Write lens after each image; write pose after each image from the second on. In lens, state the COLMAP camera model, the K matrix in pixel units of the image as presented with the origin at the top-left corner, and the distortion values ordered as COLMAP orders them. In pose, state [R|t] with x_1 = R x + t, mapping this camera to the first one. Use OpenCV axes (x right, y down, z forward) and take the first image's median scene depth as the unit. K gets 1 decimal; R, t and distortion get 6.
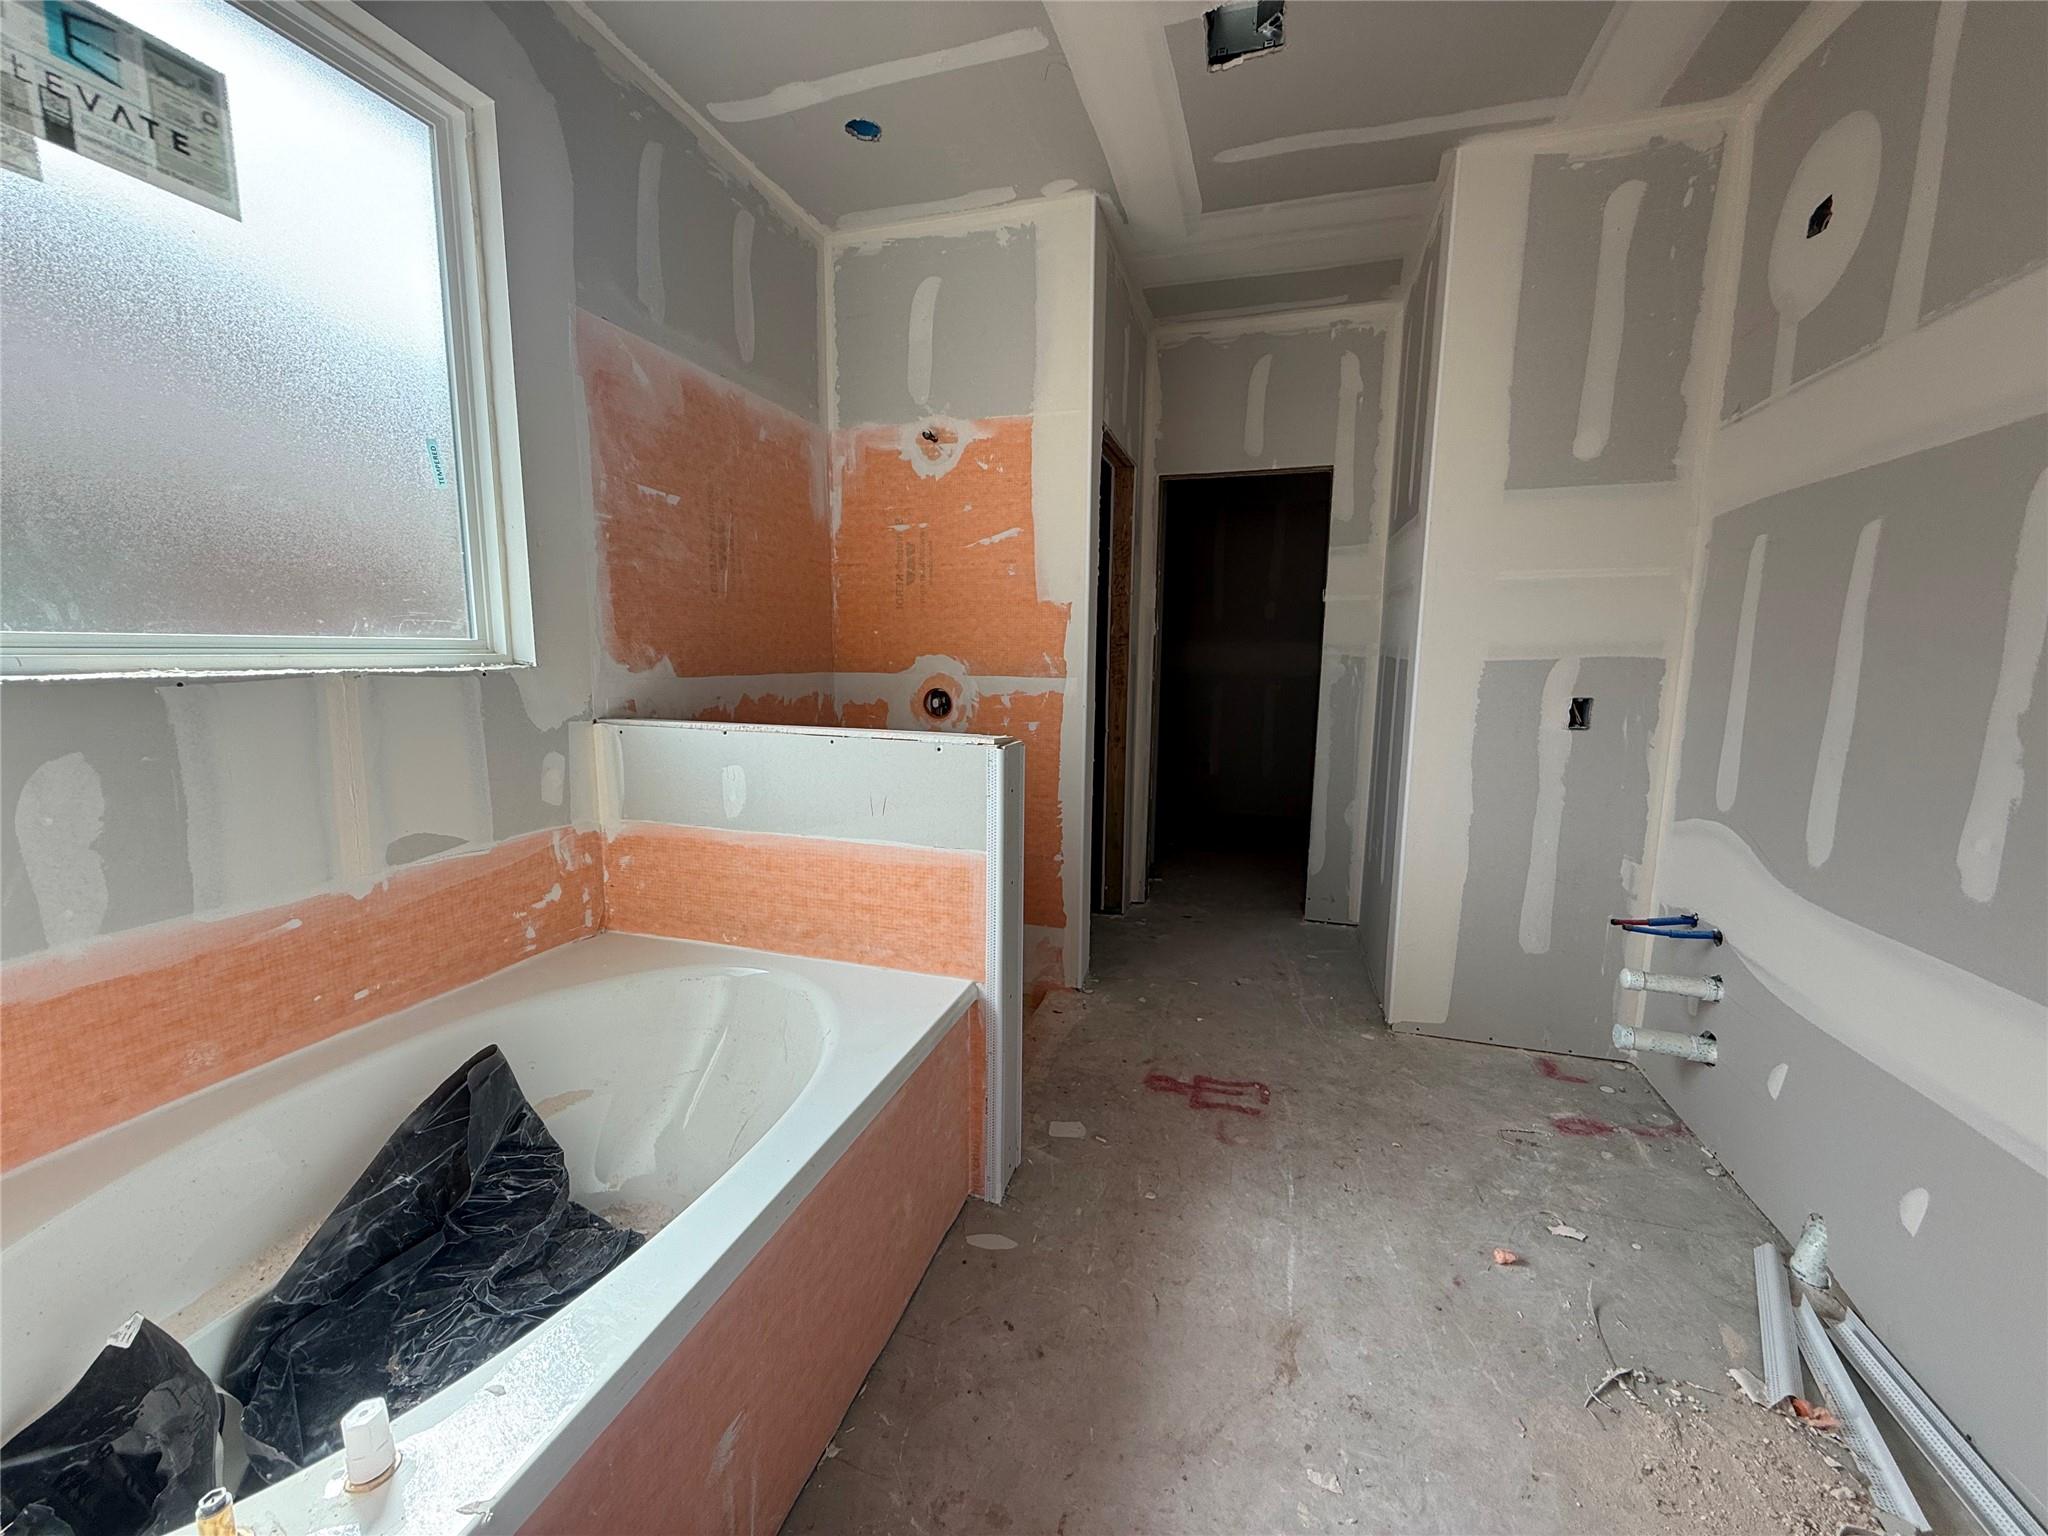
lens RADIAL K [[812.1, 0, 1016.7], [0, 812.1, 766.3], [0, 0, 1]] dist [0.000346, 0.000315]
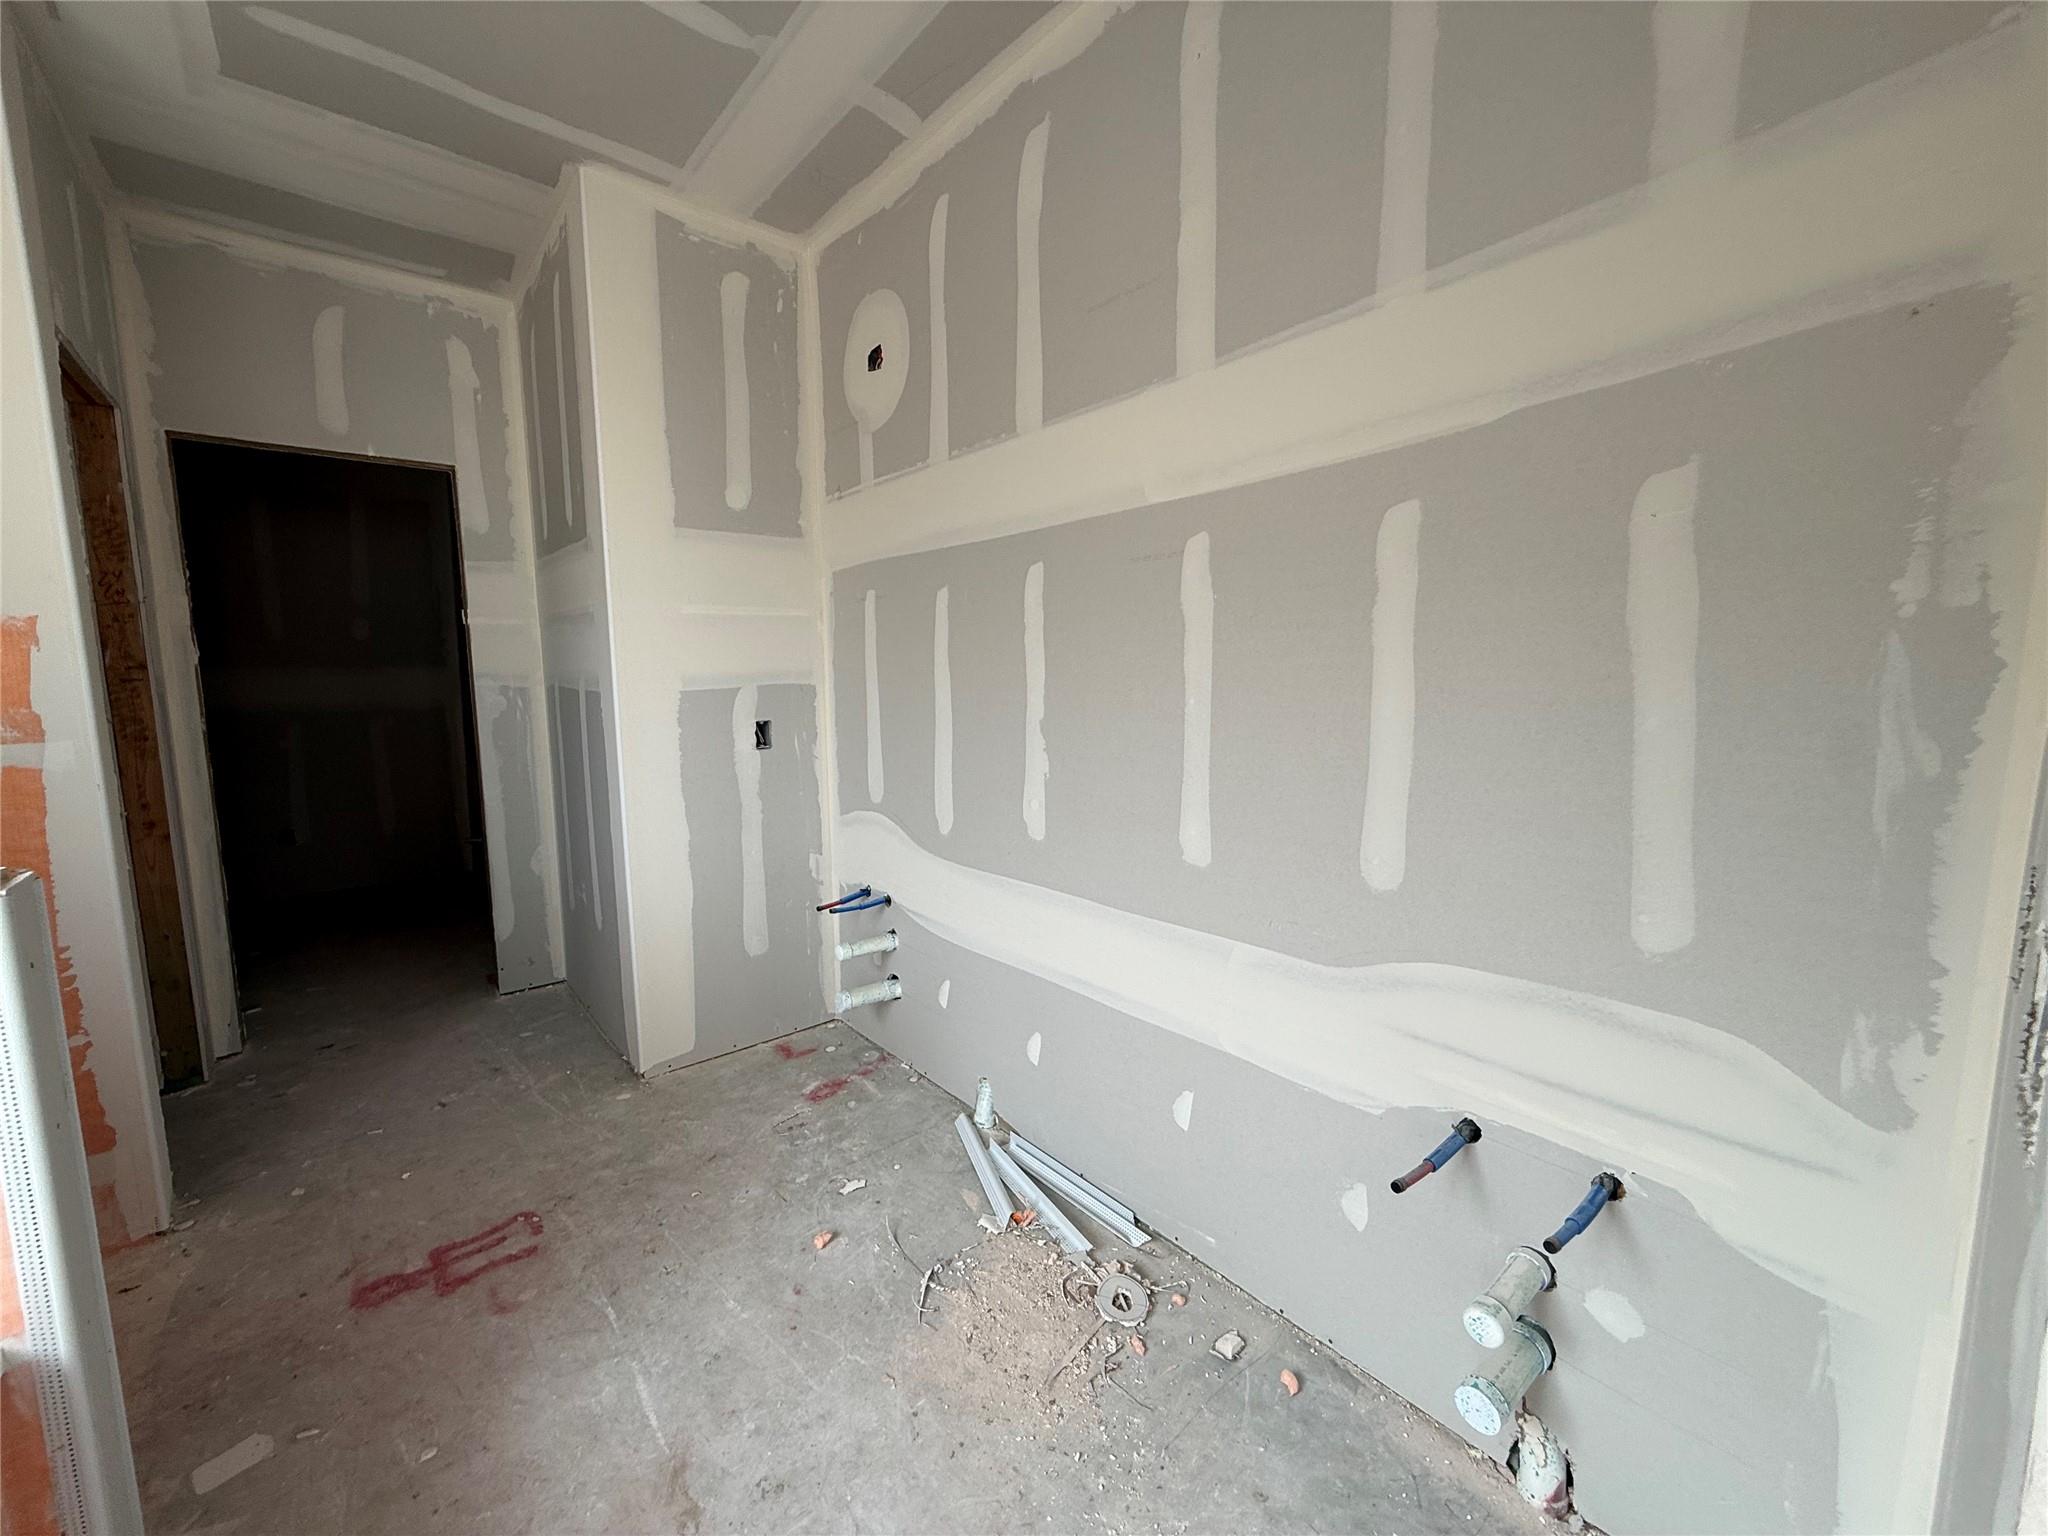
lens RADIAL K [[812.1, 0, 1024.0], [0, 812.1, 768.0], [0, 0, 1]] dist [-0.000570, 0.000097]
pose [[0.532538, -0.114665, 0.838603, -0.071839], [0.131817, 0.989928, 0.051649, -0.032724], [-0.836078, 0.083037, 0.542289, 0.098089]]
